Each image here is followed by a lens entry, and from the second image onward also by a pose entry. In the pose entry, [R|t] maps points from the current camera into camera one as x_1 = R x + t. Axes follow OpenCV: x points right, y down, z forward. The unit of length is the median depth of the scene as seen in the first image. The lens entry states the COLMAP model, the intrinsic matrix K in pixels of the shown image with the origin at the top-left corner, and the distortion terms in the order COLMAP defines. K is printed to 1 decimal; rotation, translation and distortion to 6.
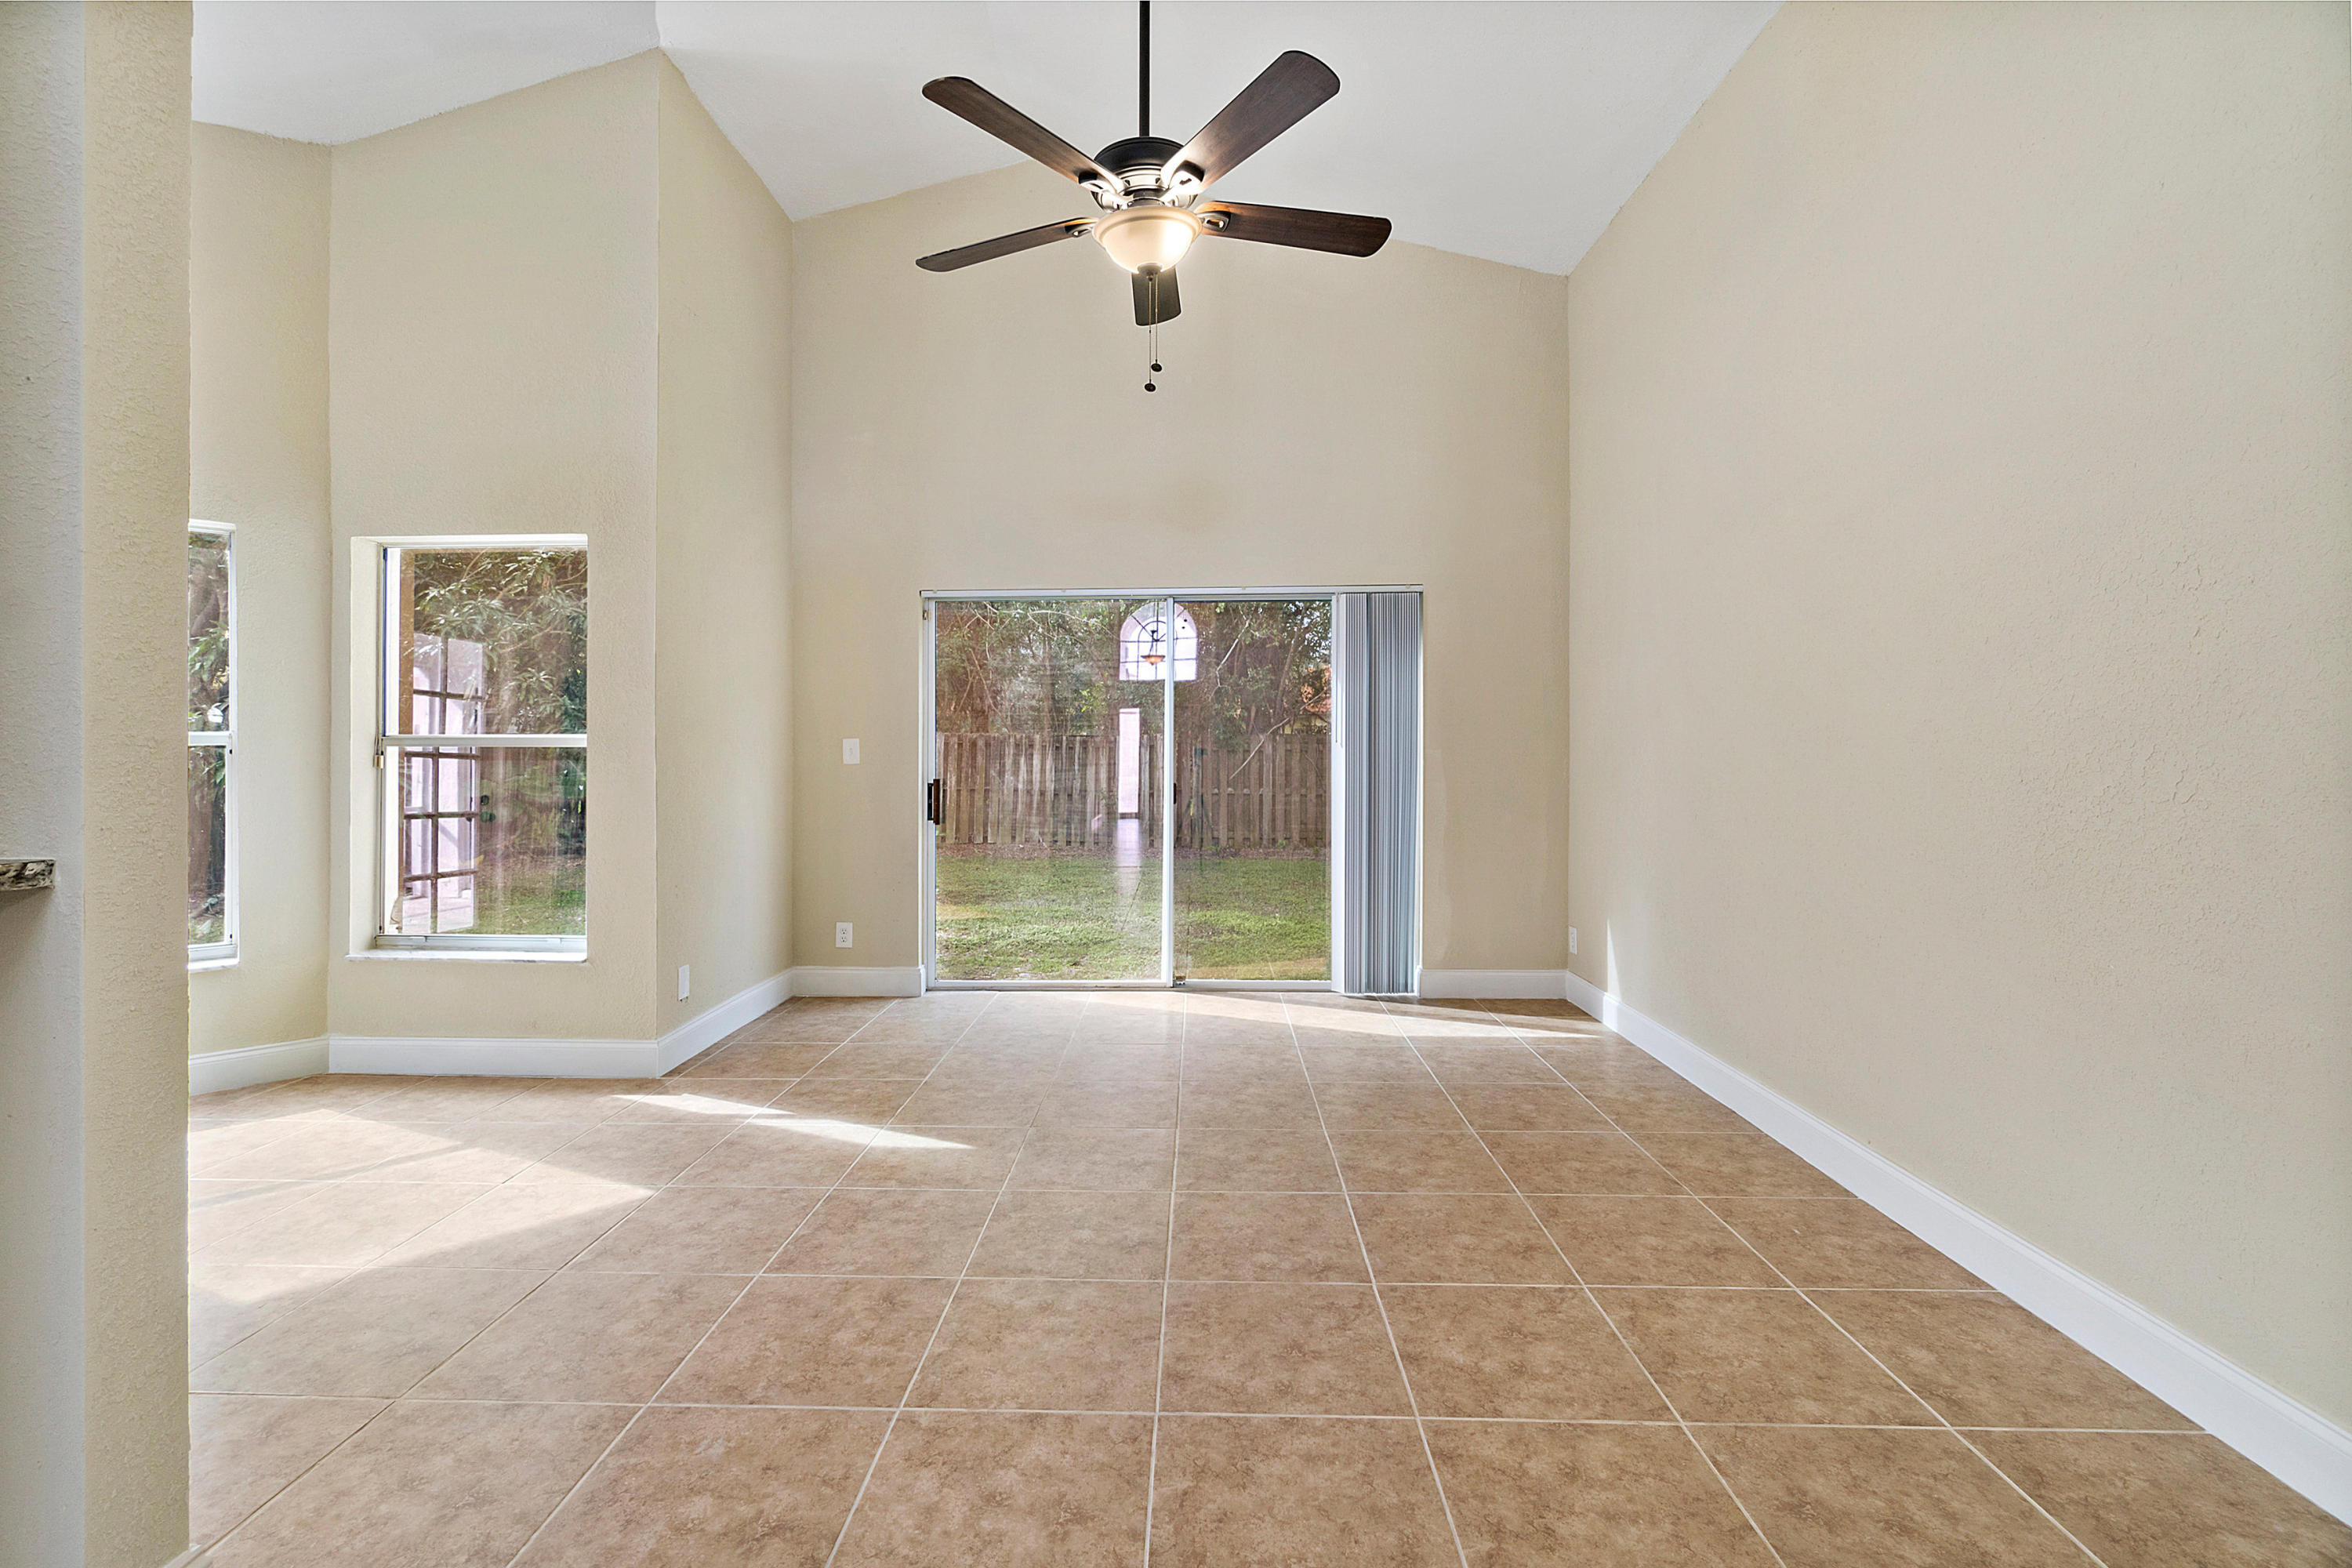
lens RADIAL K [[1025.1, 0, 1186.1], [0, 1025.1, 760.5], [0, 0, 1]] dist [0.004916, 0.000180]
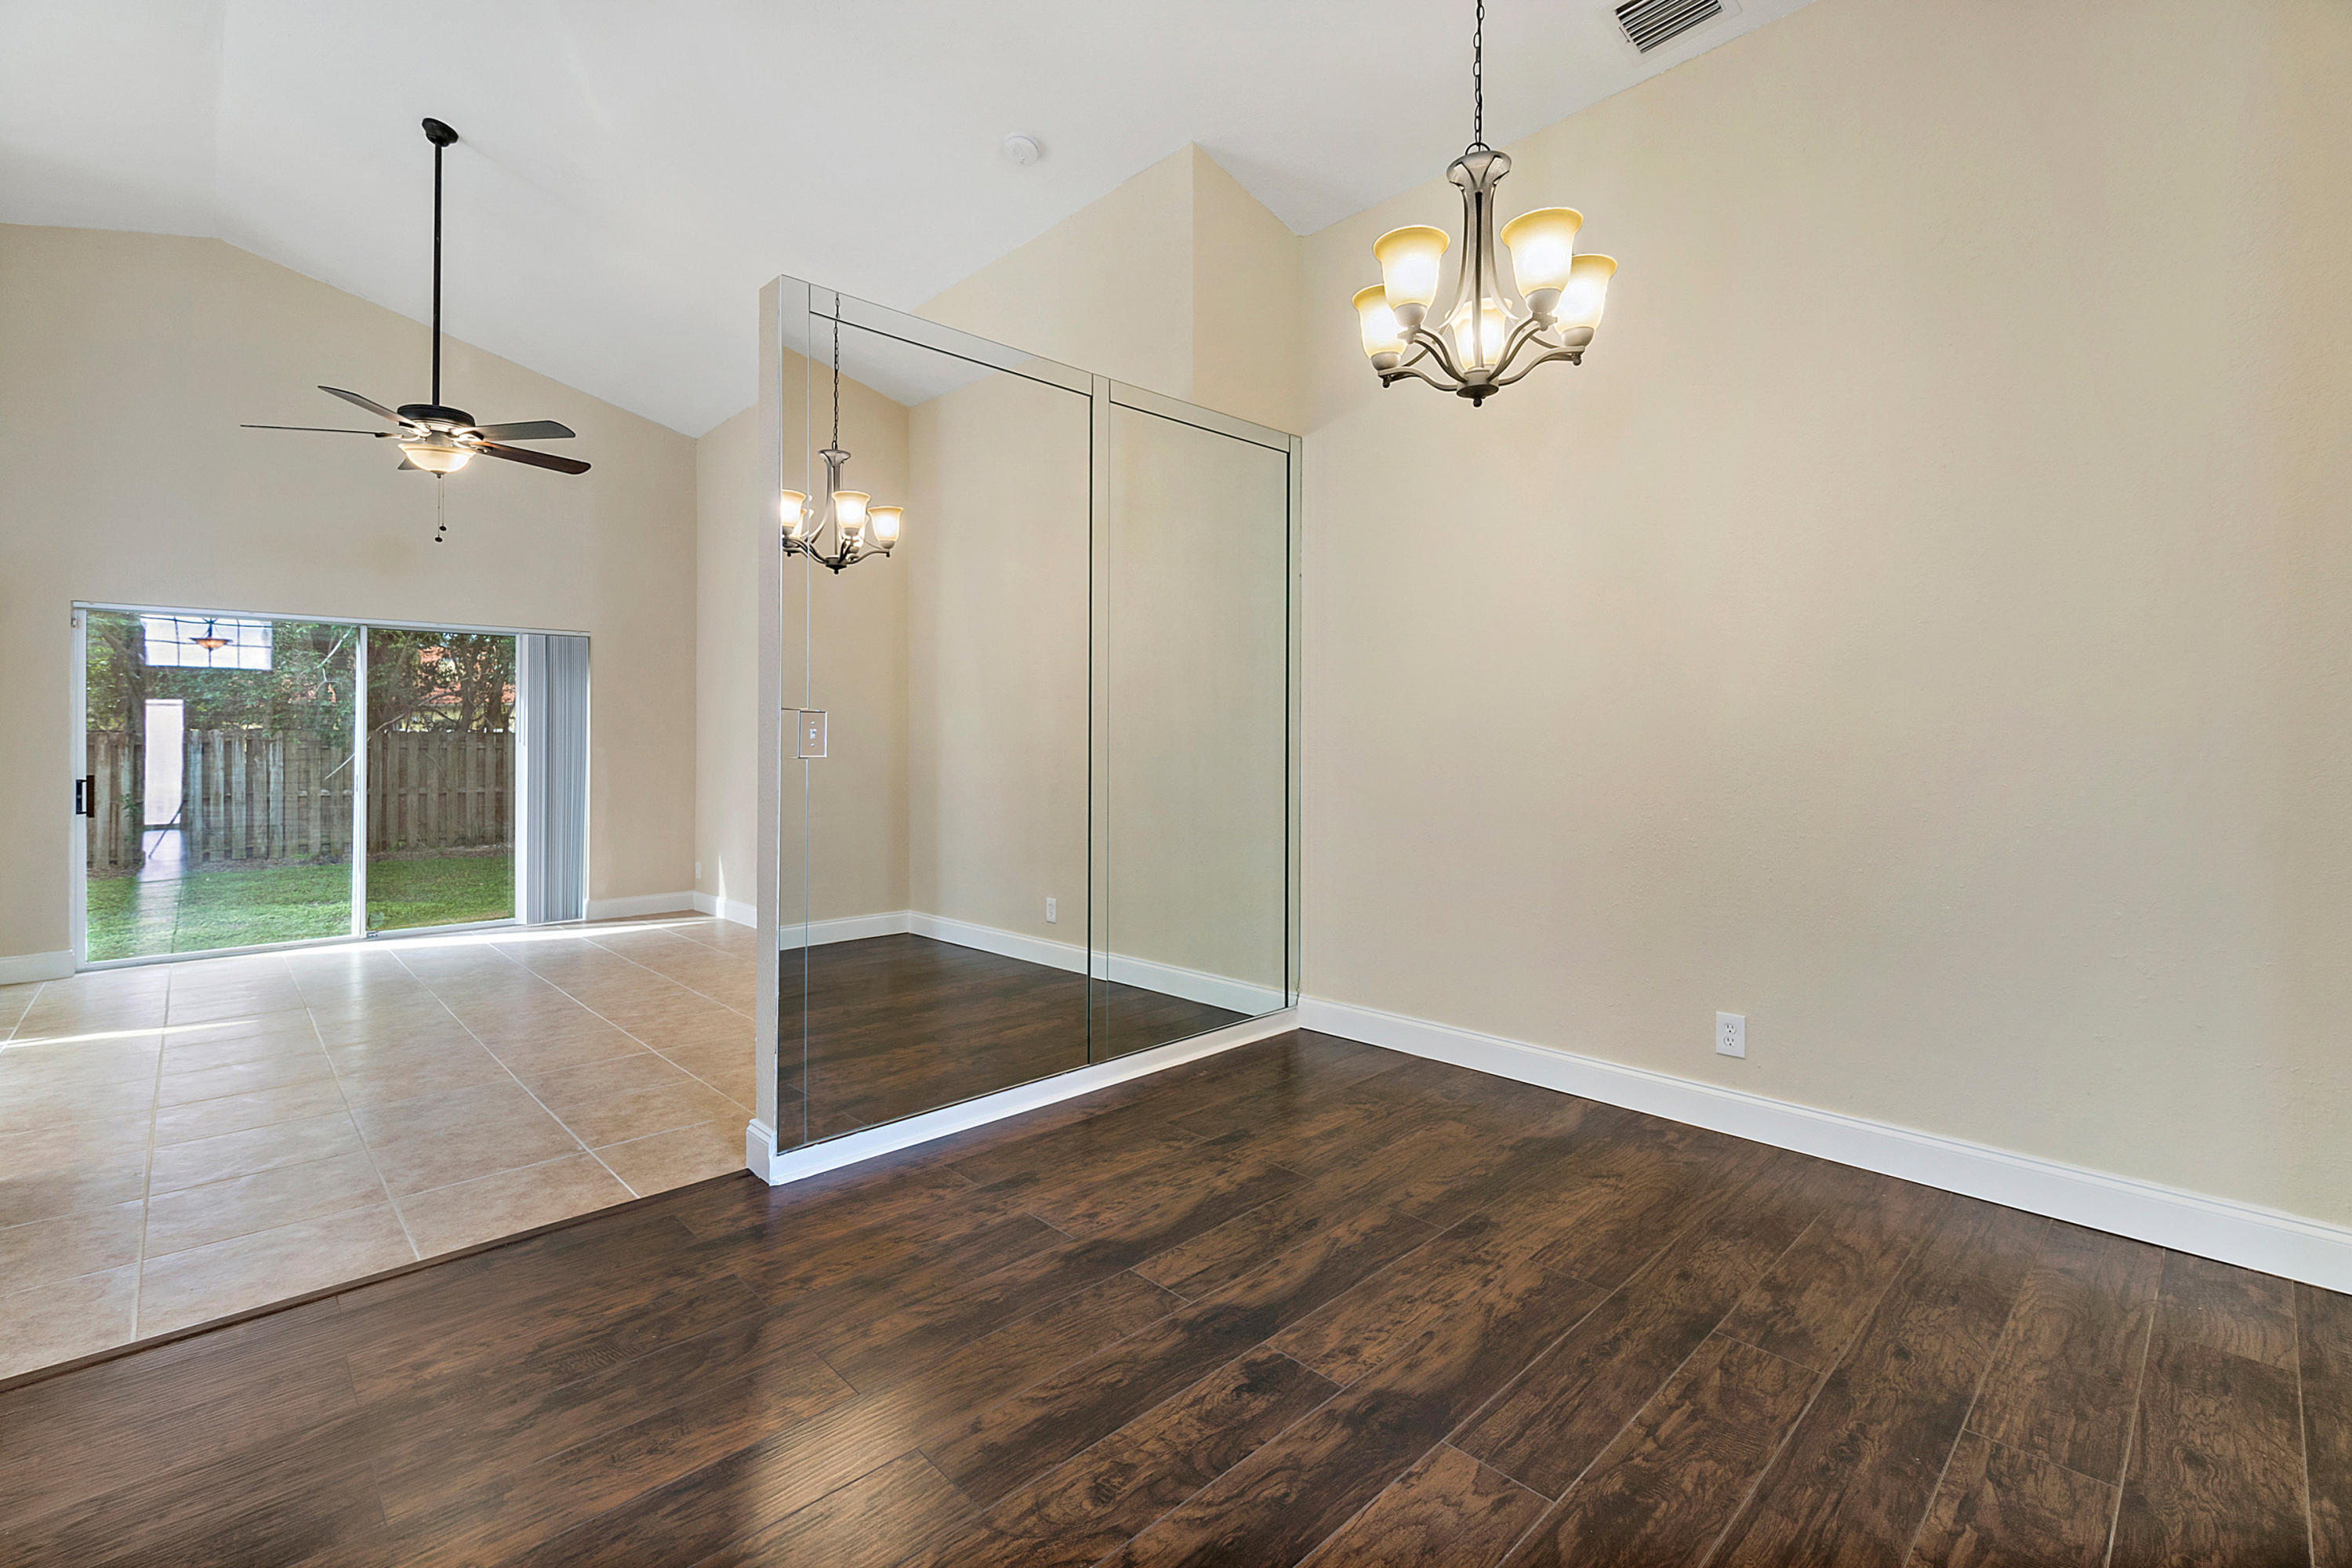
lens RADIAL K [[1025.1, 0, 1154.8], [0, 1025.1, 740.0], [0, 0, 1]] dist [0.004916, 0.000180]
pose [[0.720464, 0.005132, 0.693474, -0.307681], [0.007283, 0.999861, -0.014967, 0.009196], [-0.693454, 0.015834, 0.720326, -0.914653]]
